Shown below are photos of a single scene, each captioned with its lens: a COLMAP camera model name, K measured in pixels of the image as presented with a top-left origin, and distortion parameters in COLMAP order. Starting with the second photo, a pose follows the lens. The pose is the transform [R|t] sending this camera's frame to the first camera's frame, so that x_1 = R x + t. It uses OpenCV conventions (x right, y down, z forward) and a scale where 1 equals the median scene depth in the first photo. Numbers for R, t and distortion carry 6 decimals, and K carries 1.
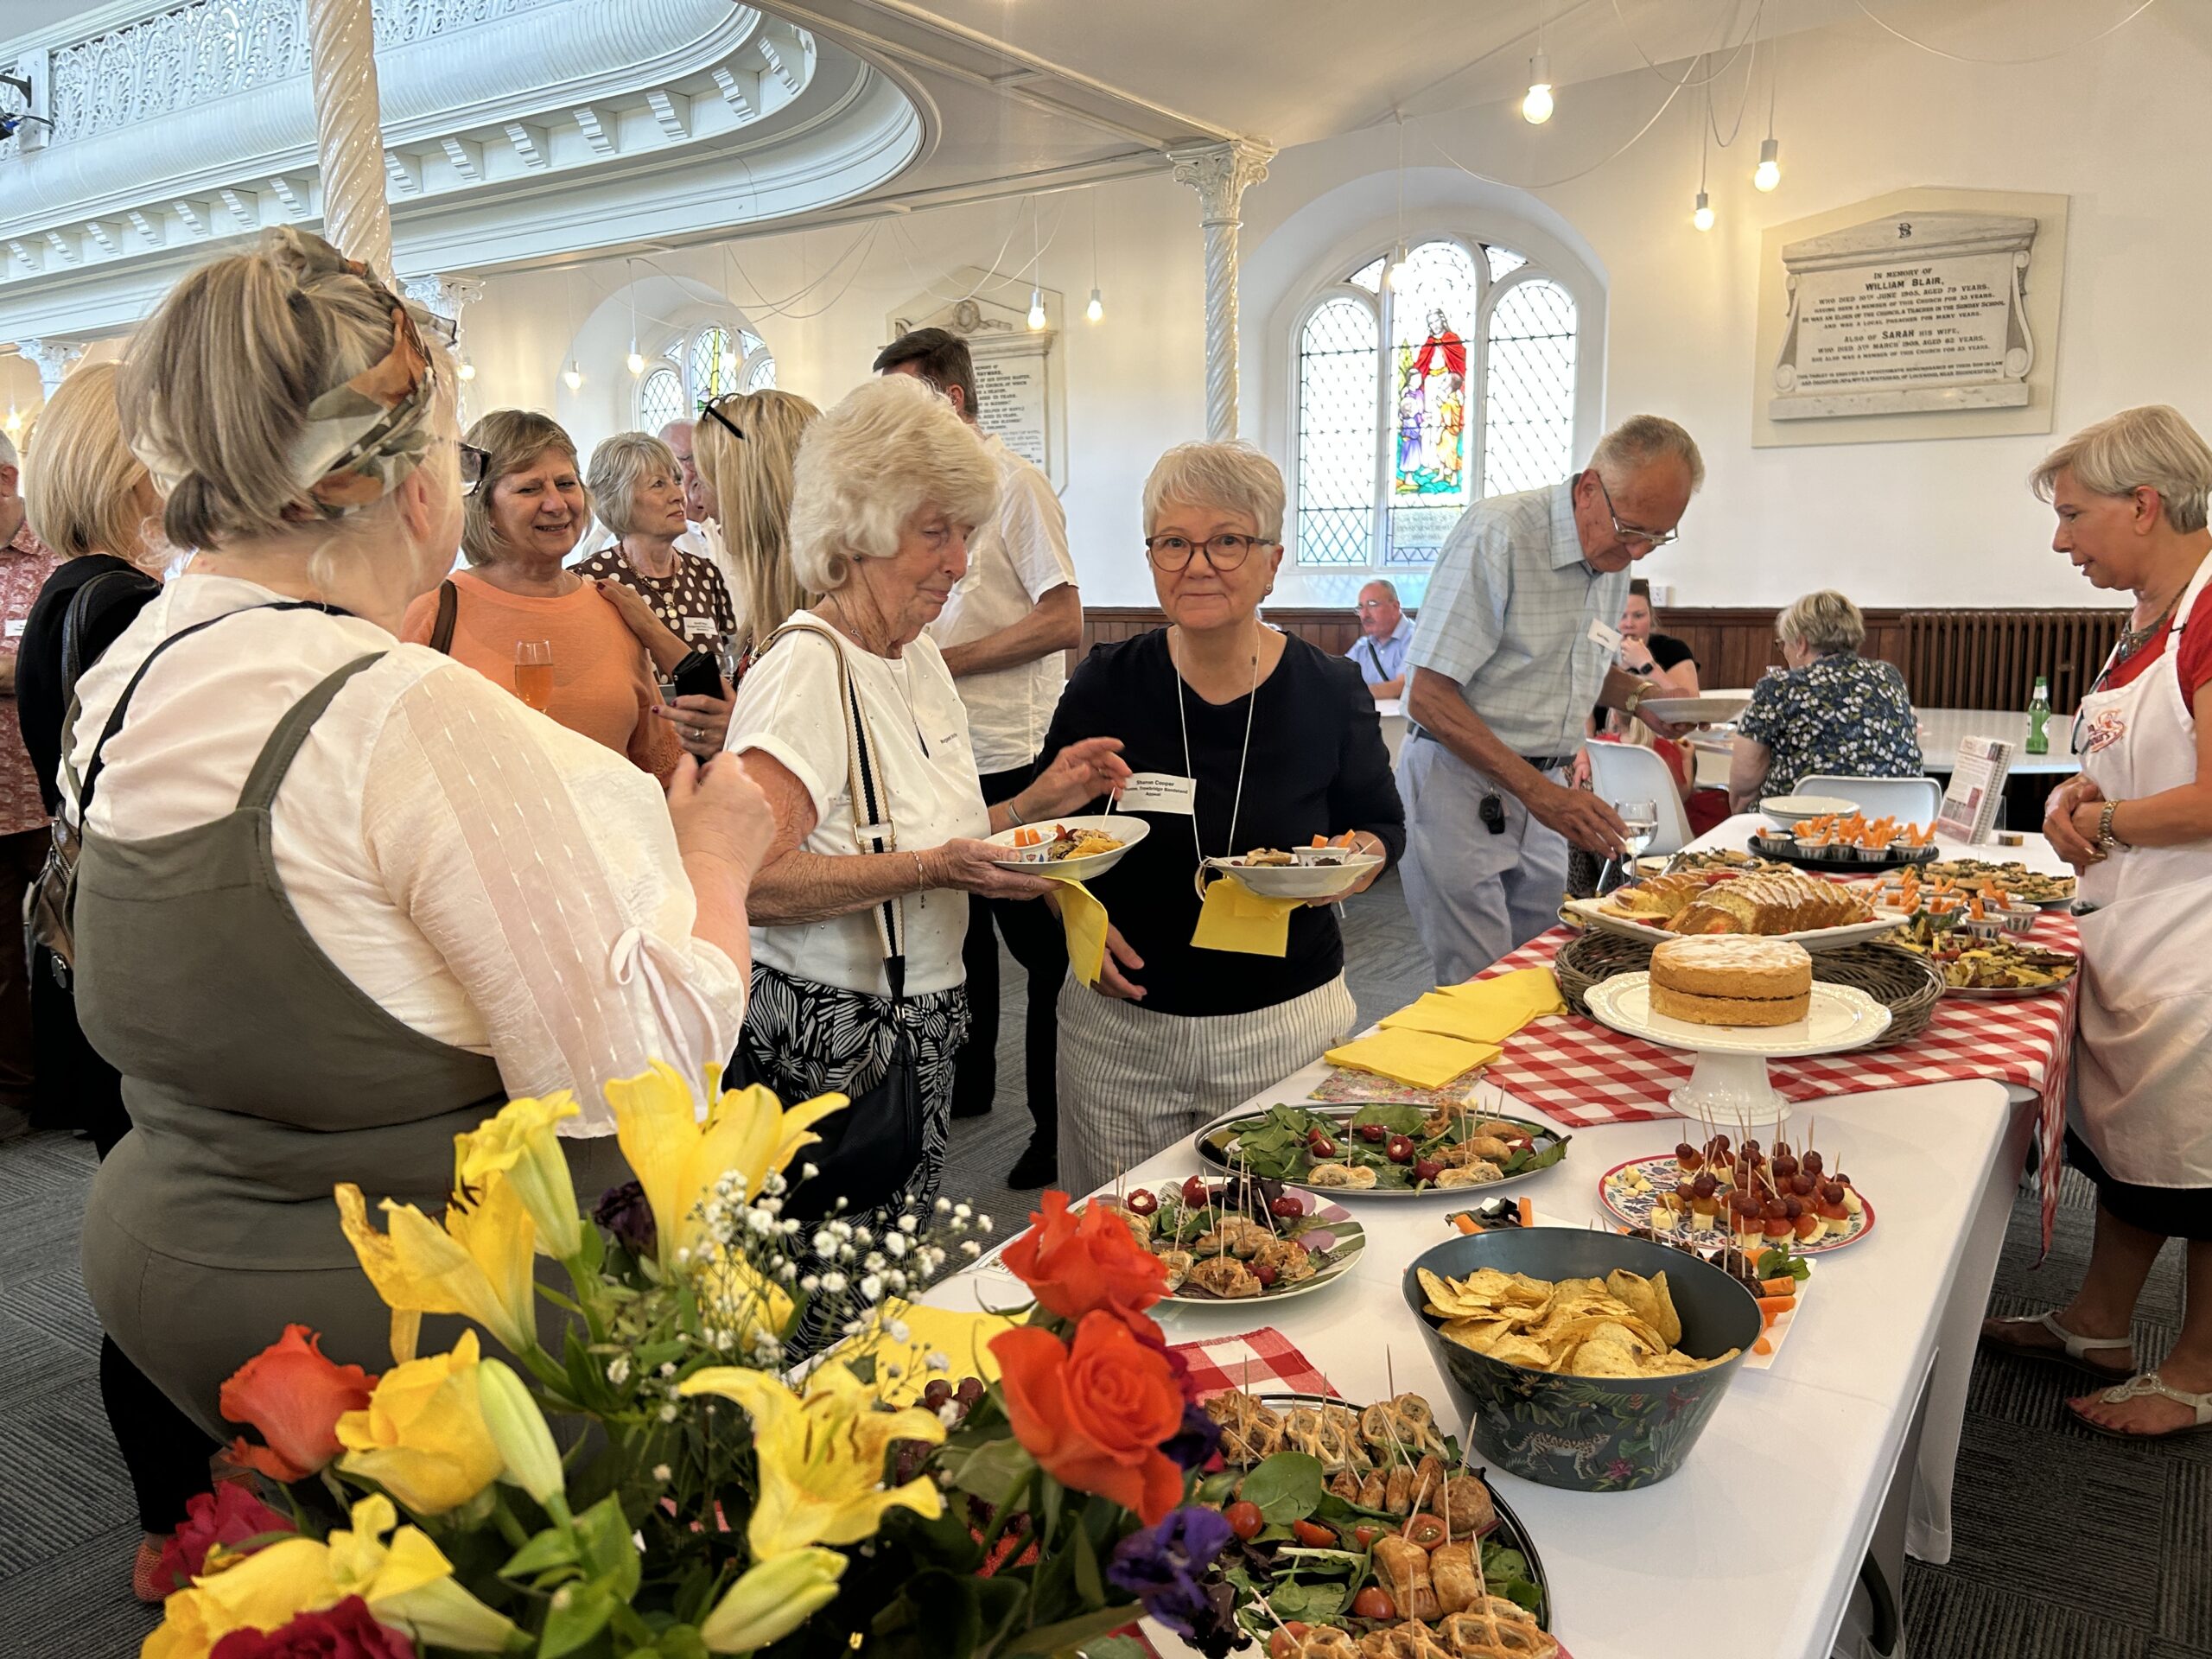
lens RADIAL K [[1659.8, 0, 1105.4], [0, 1659.8, 828.5], [0, 0, 1]] dist [-0.001567, -0.001278]
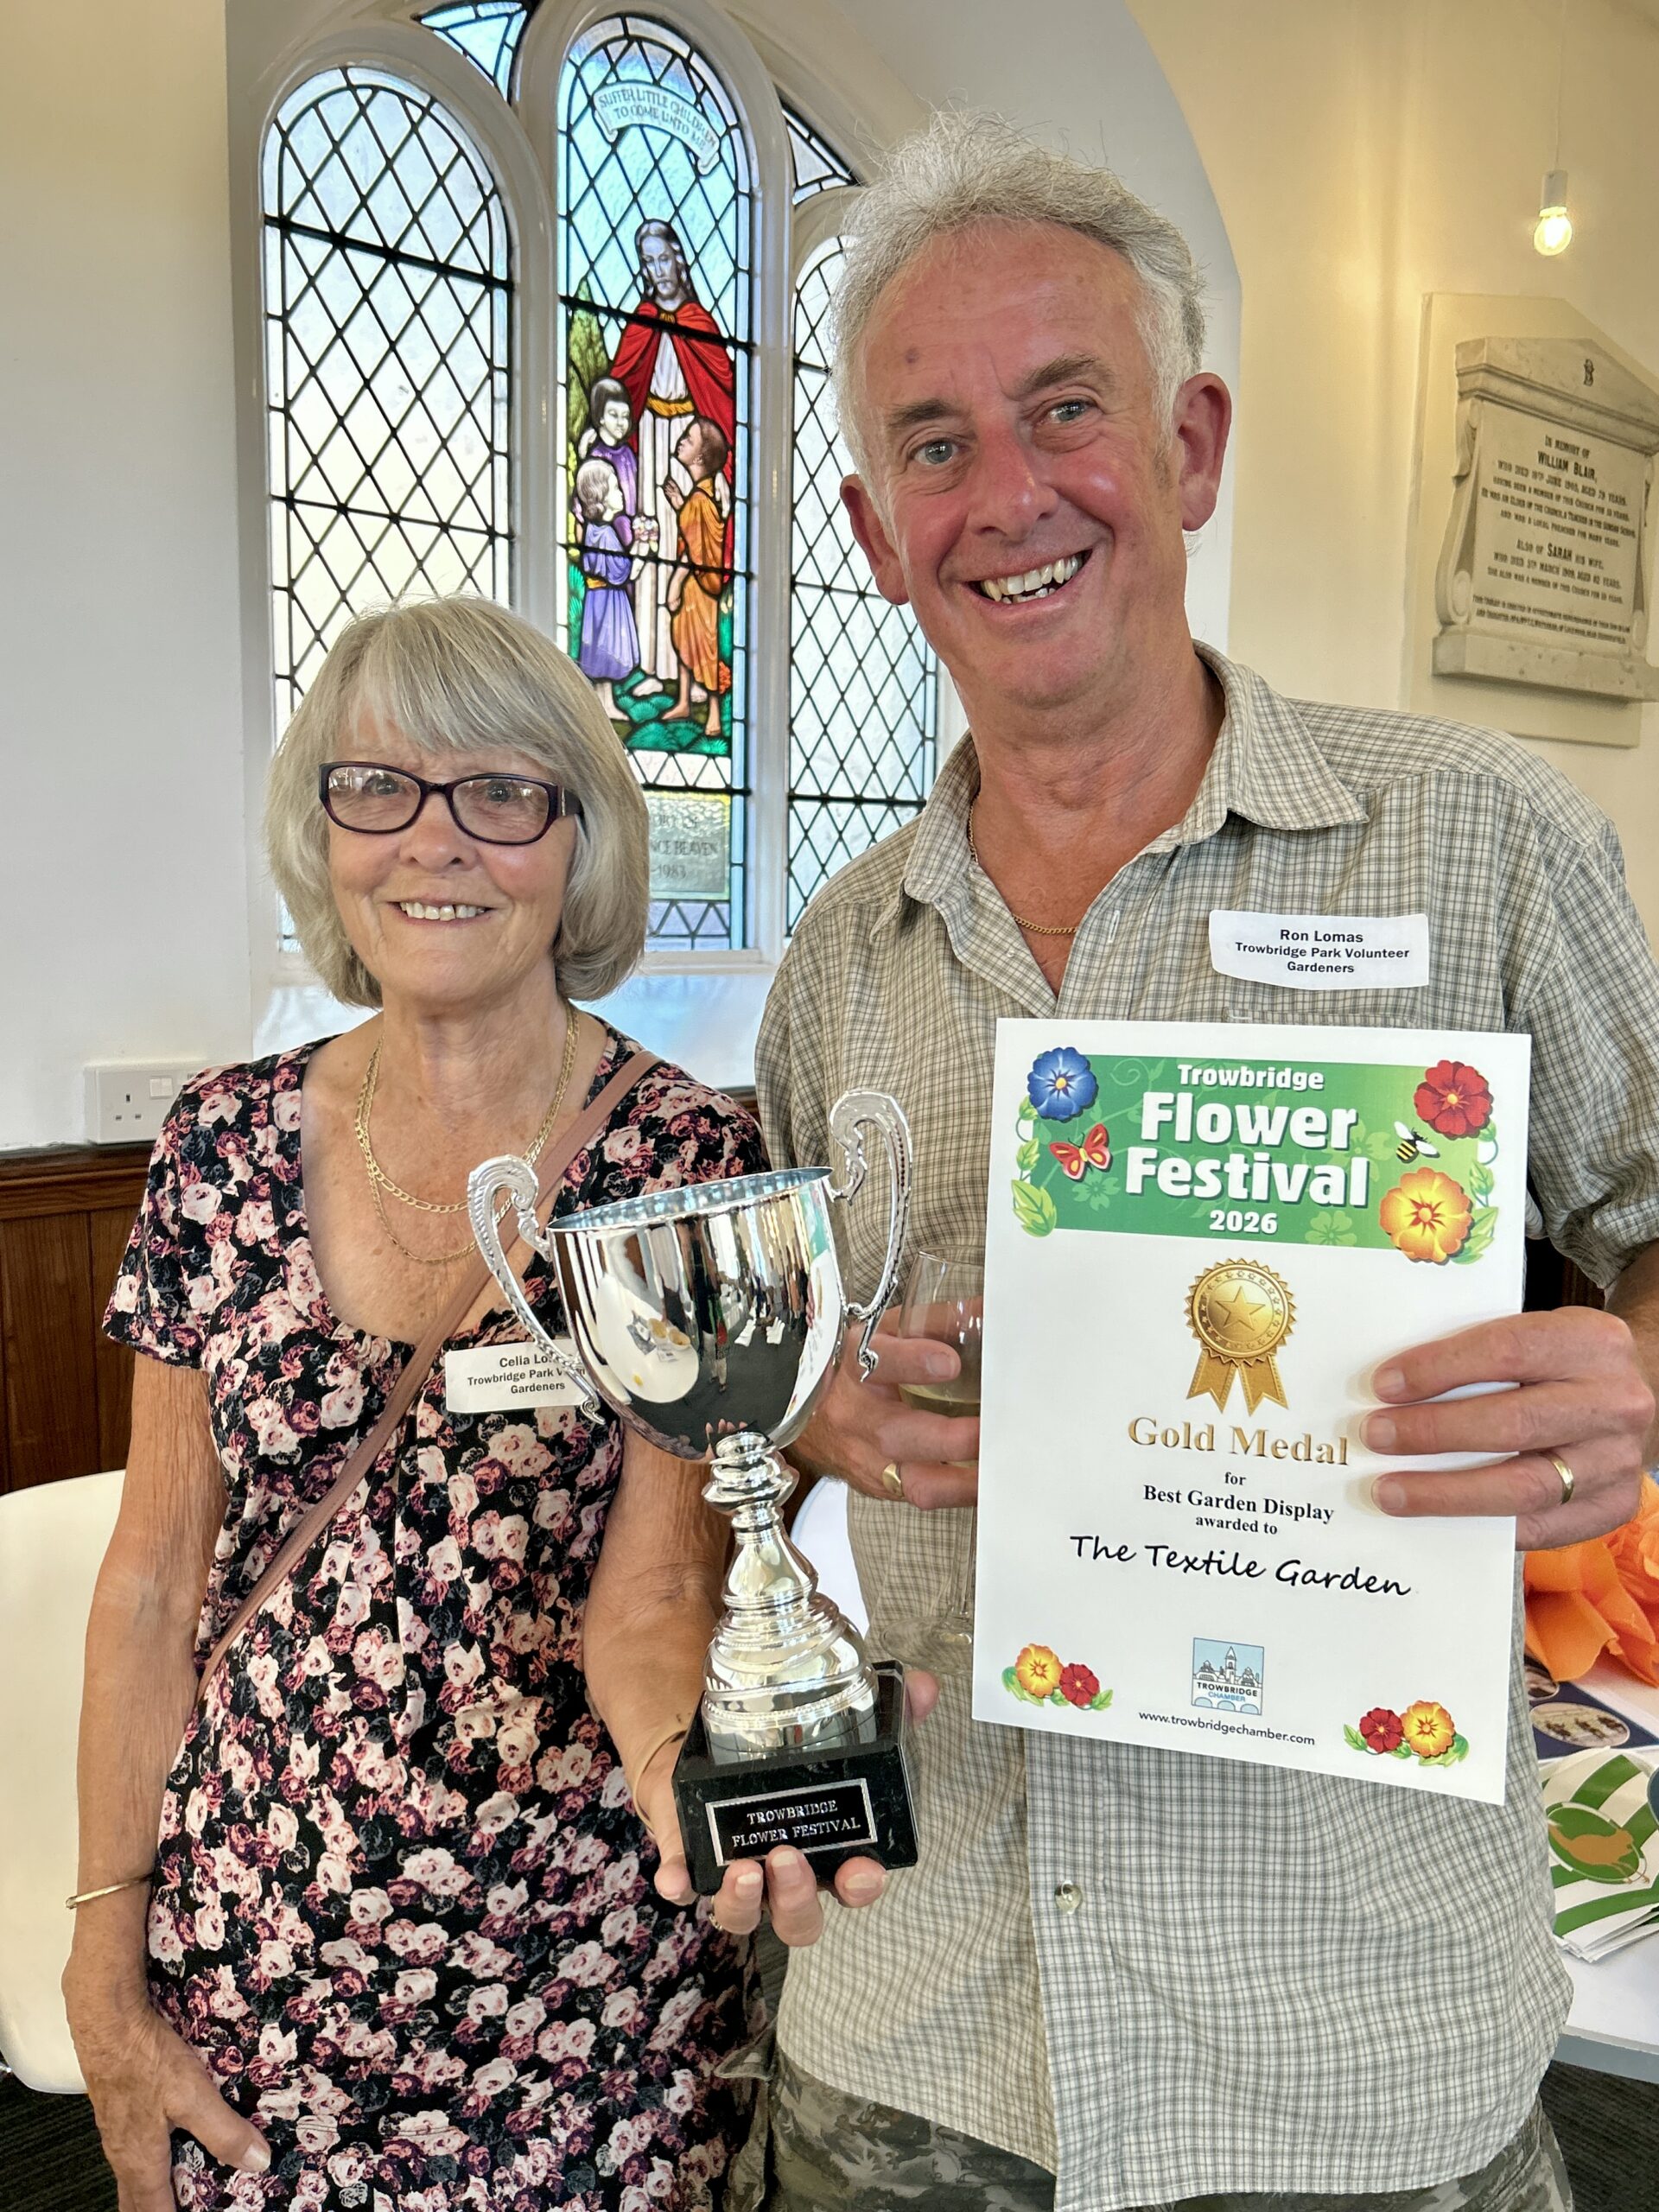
lens RADIAL K [[1799.7, 0, 824.3], [0, 1799.7, 1117.0], [0, 0, 1]] dist [-0.001244, 0.005203]
pose [[0.284784, -0.111870, 0.952041, -0.171979], [0.135484, 0.987894, 0.075556, -0.150594], [-0.948969, 0.107469, 0.296493, 0.872293]]
